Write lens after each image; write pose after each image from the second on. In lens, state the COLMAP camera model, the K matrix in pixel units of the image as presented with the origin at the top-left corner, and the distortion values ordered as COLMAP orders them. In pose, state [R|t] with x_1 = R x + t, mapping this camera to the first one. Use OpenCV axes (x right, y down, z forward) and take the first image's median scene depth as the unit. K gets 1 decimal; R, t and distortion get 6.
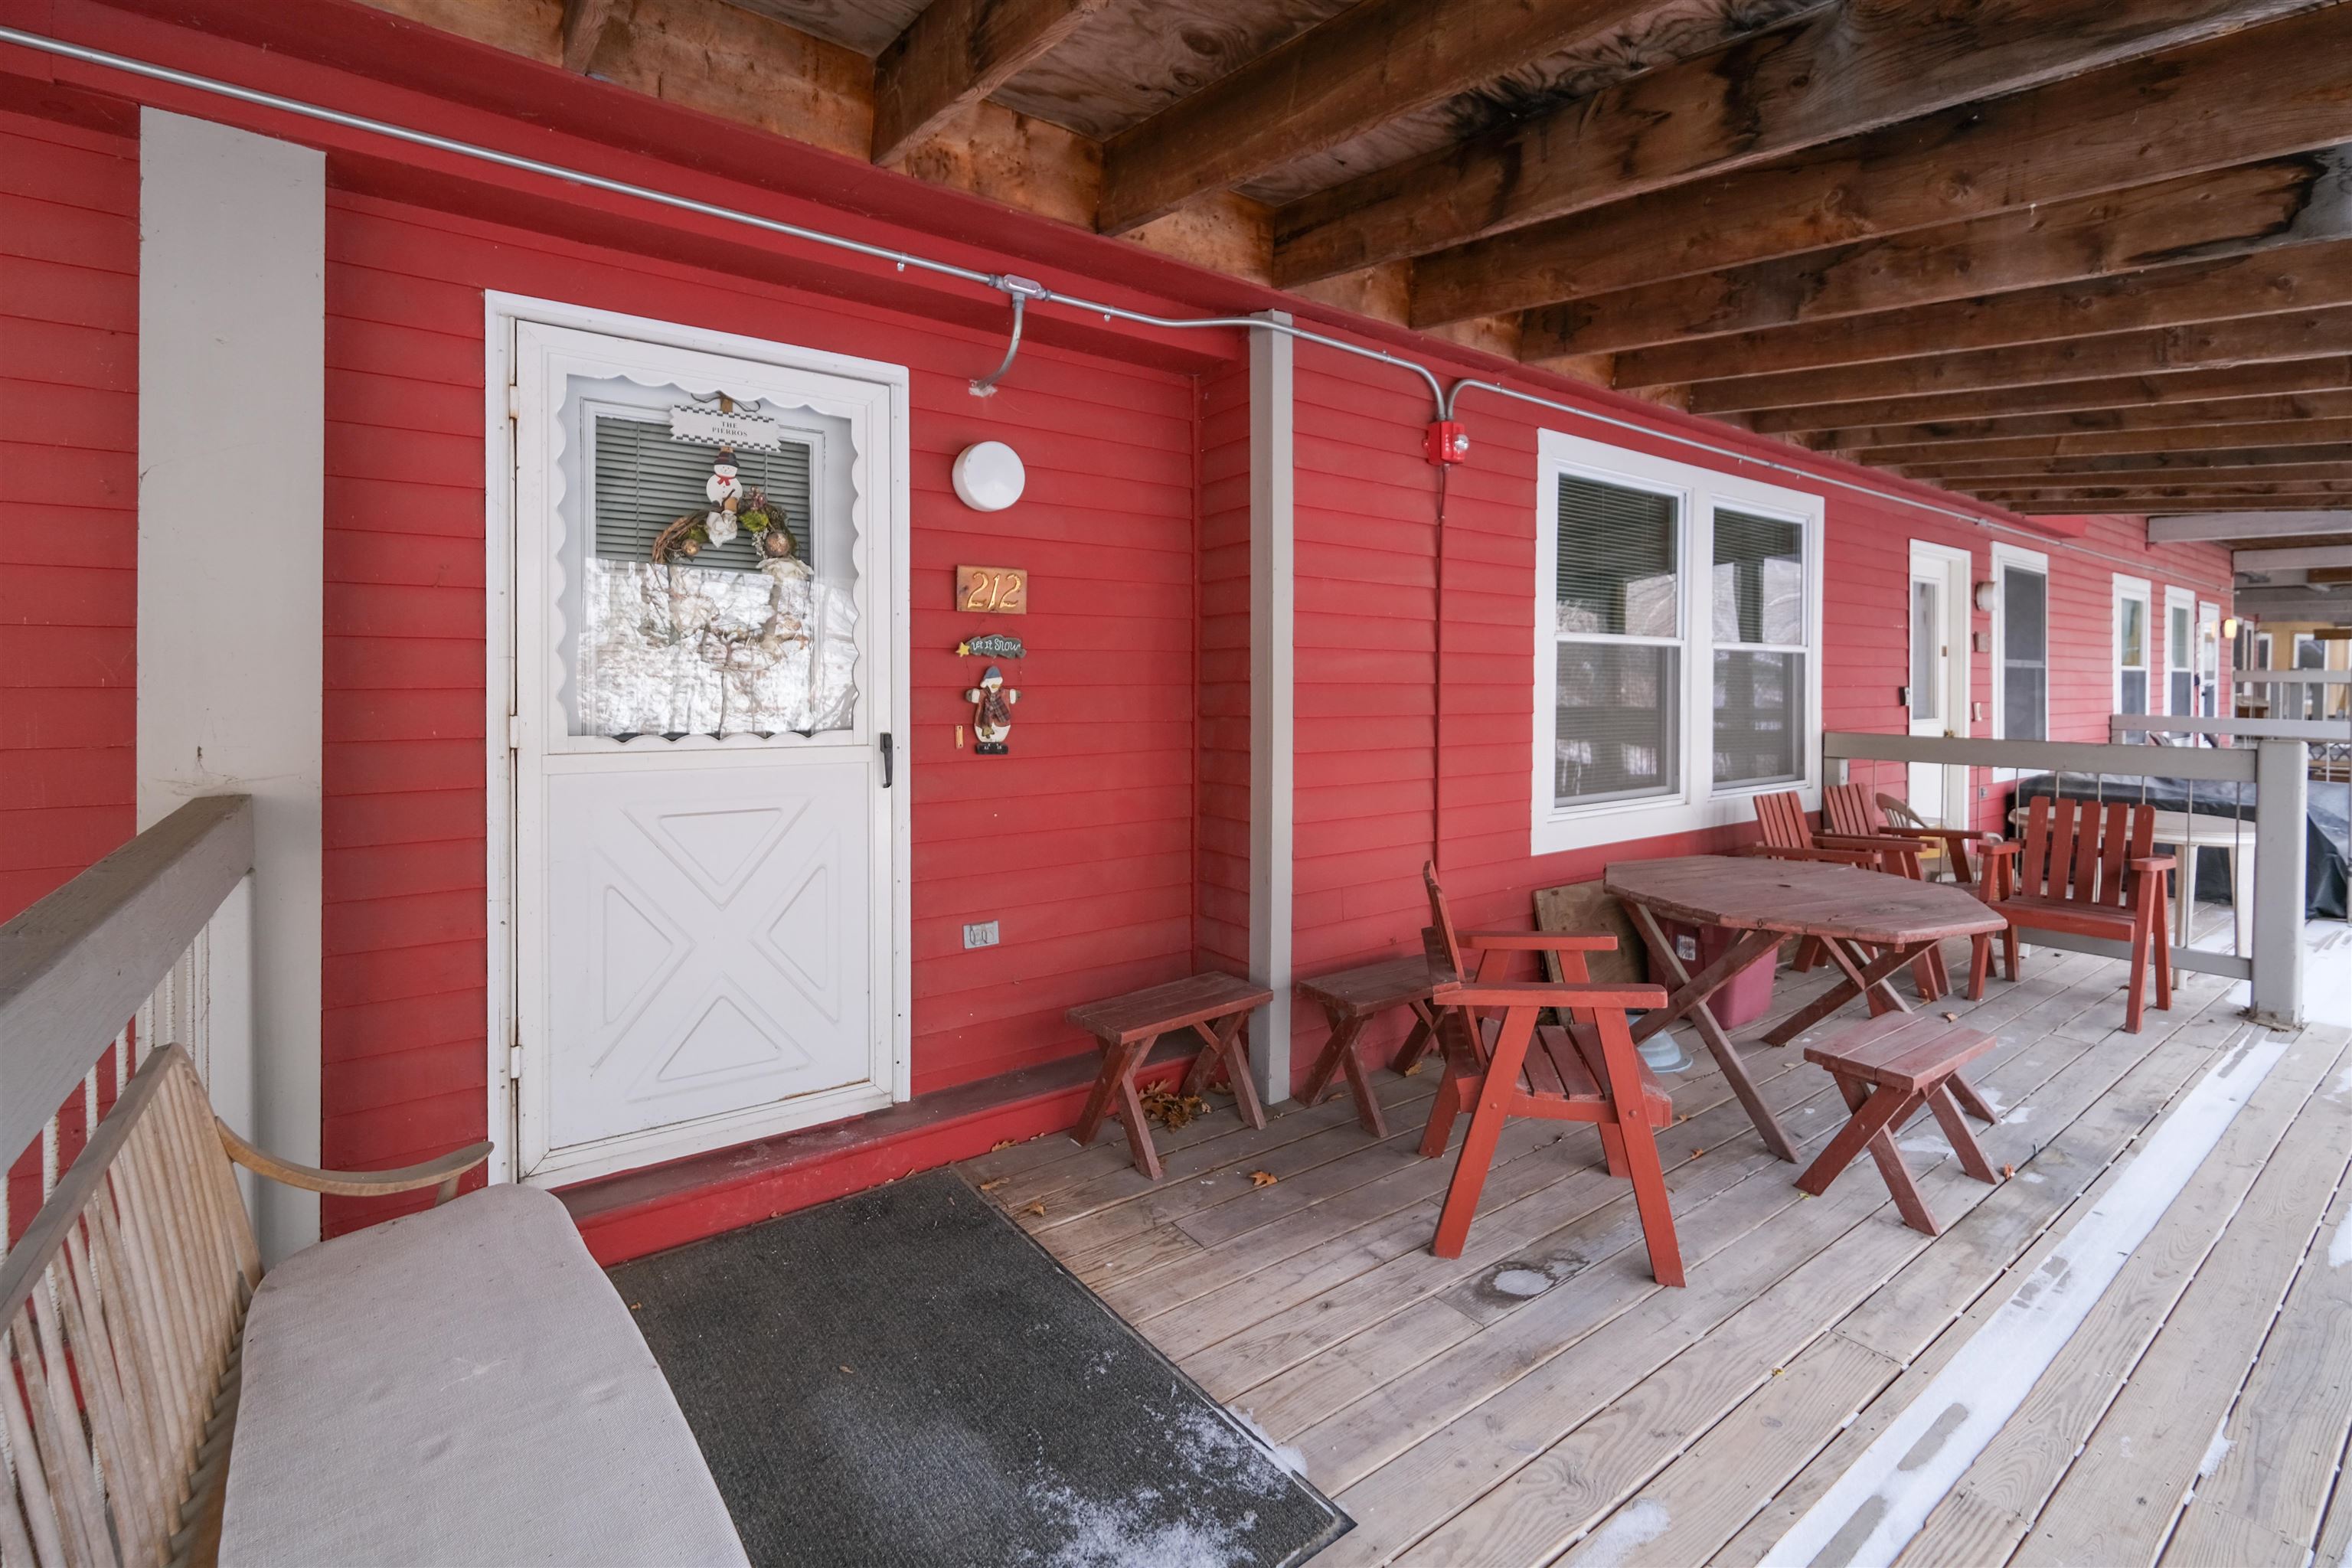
lens RADIAL K [[1057.5, 0, 1178.8], [0, 1057.5, 715.7], [0, 0, 1]] dist [-0.001966, -0.000527]
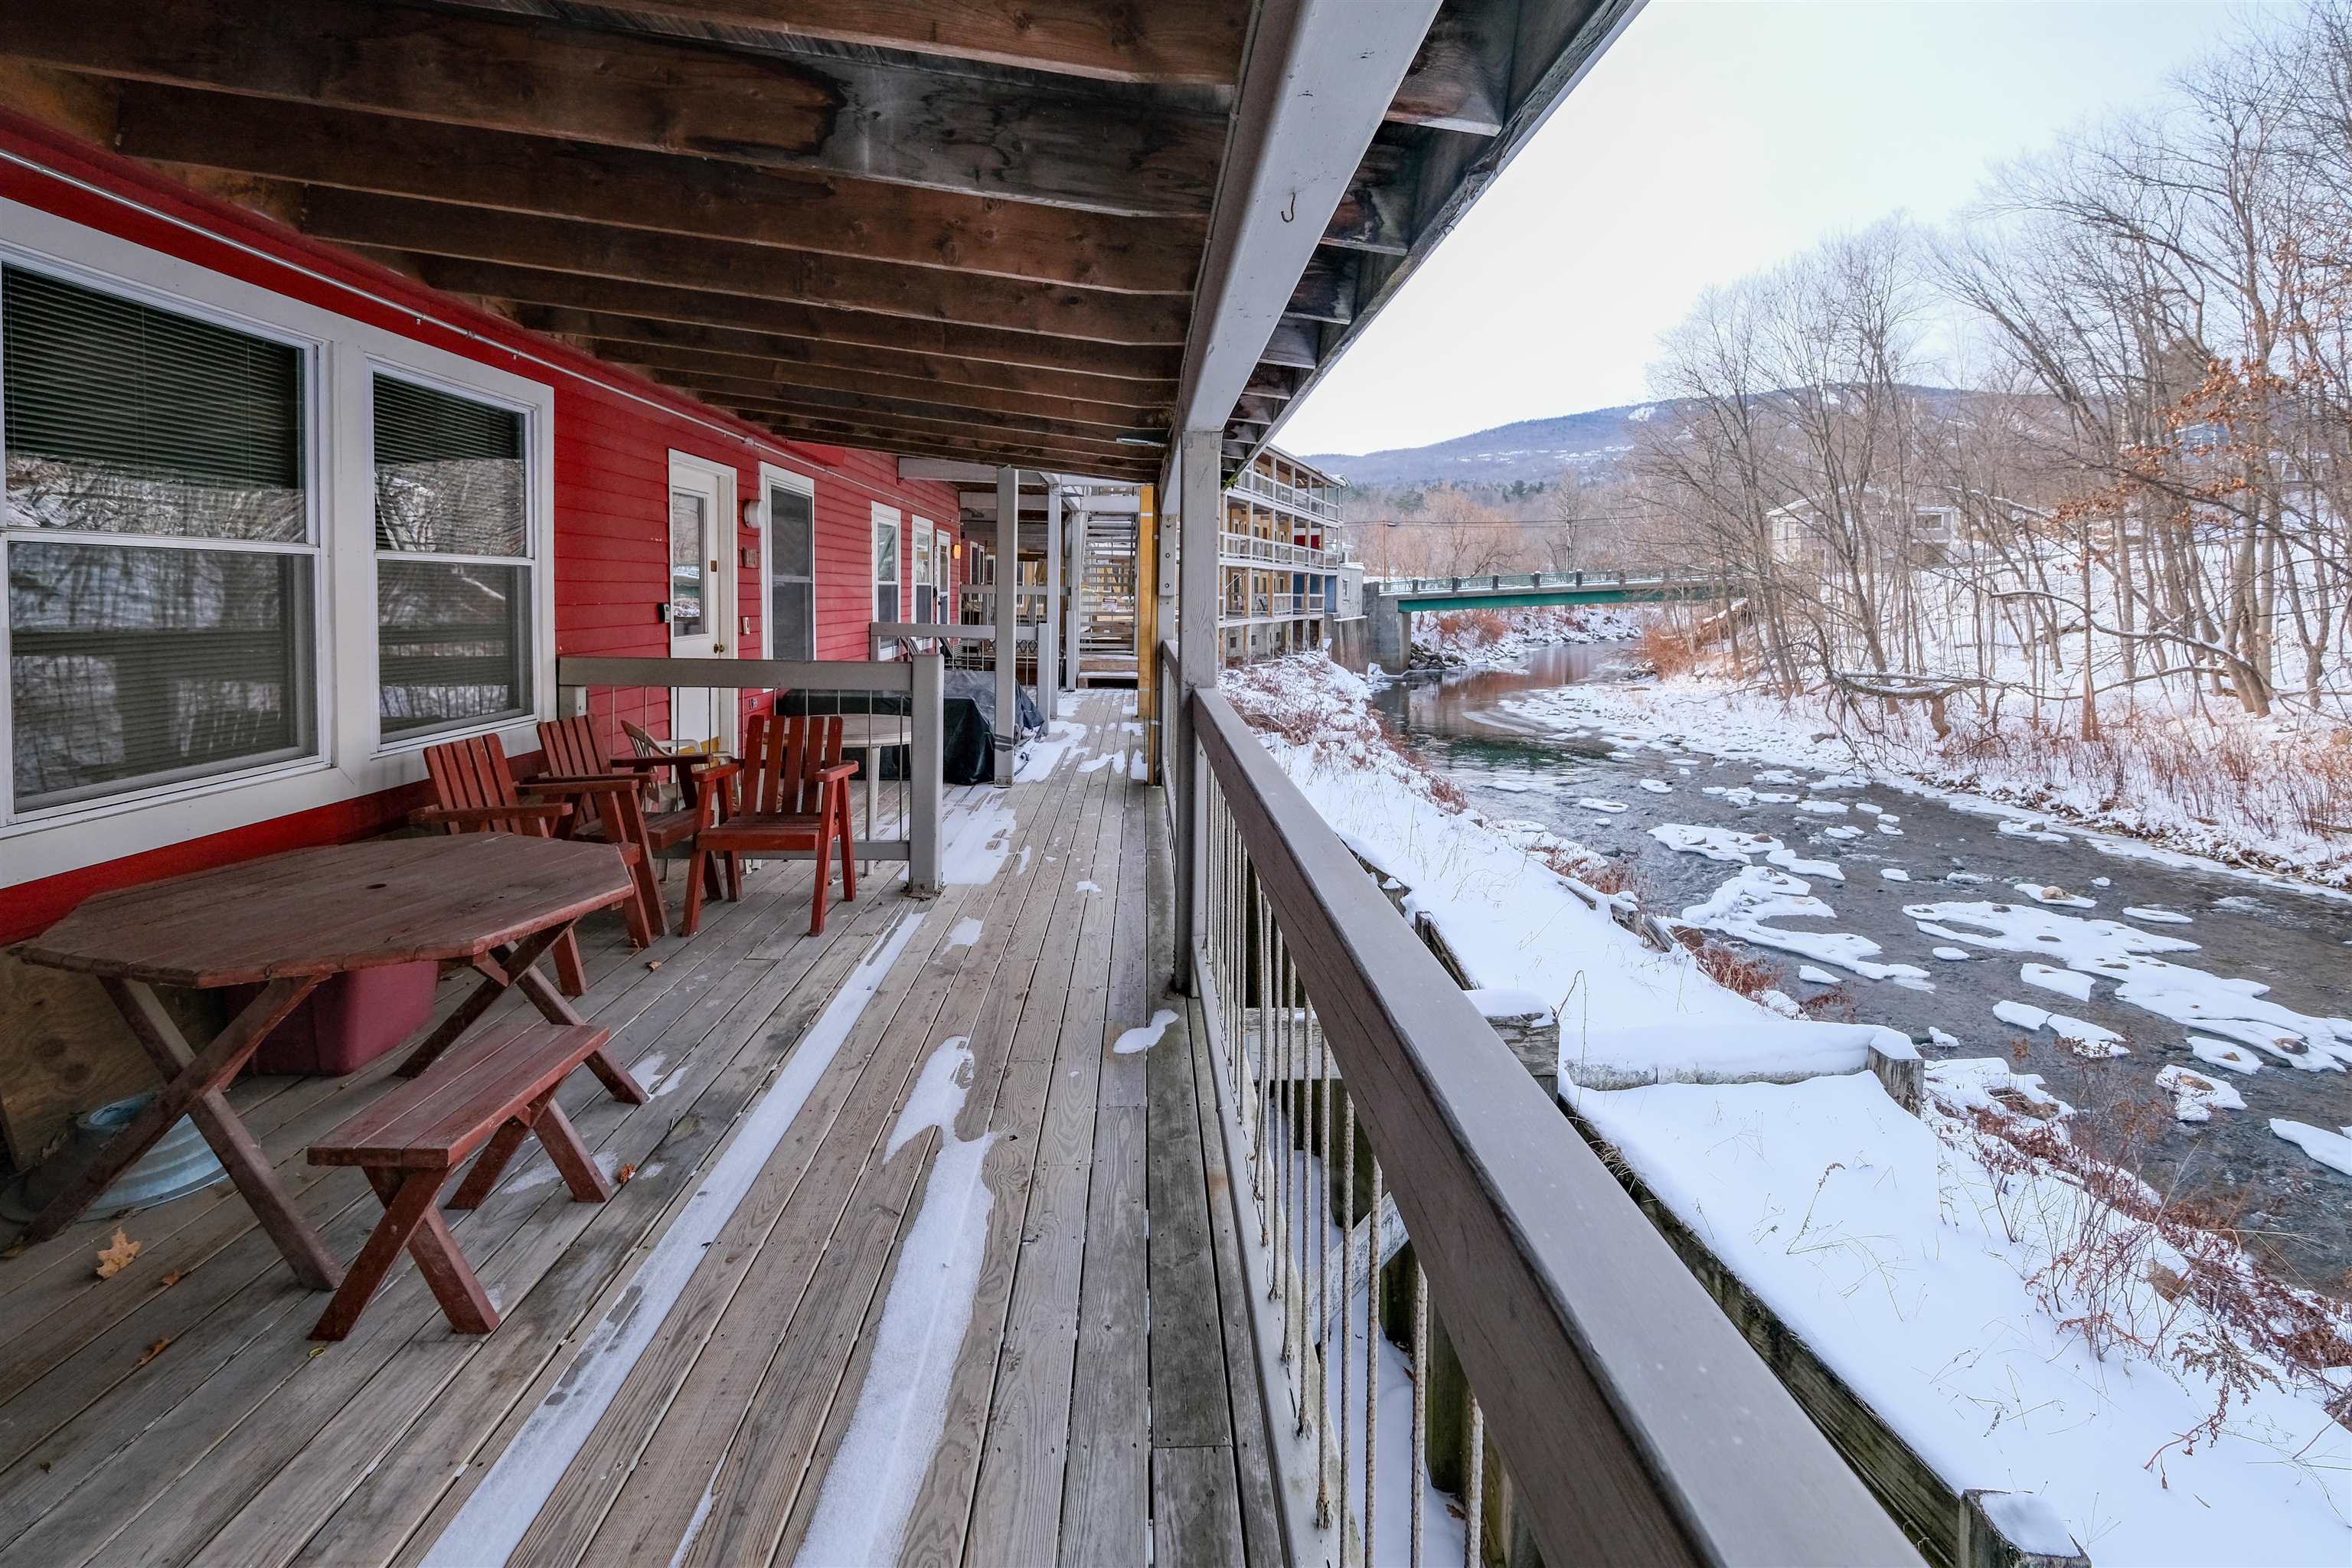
lens RADIAL K [[1057.5, 0, 1178.8], [0, 1057.5, 715.7], [0, 0, 1]] dist [-0.001966, -0.000527]
pose [[0.572277, -0.087300, 0.815400, 0.205413], [0.011264, 0.995061, 0.098629, -0.019113], [-0.819983, -0.047258, 0.570434, 0.074739]]
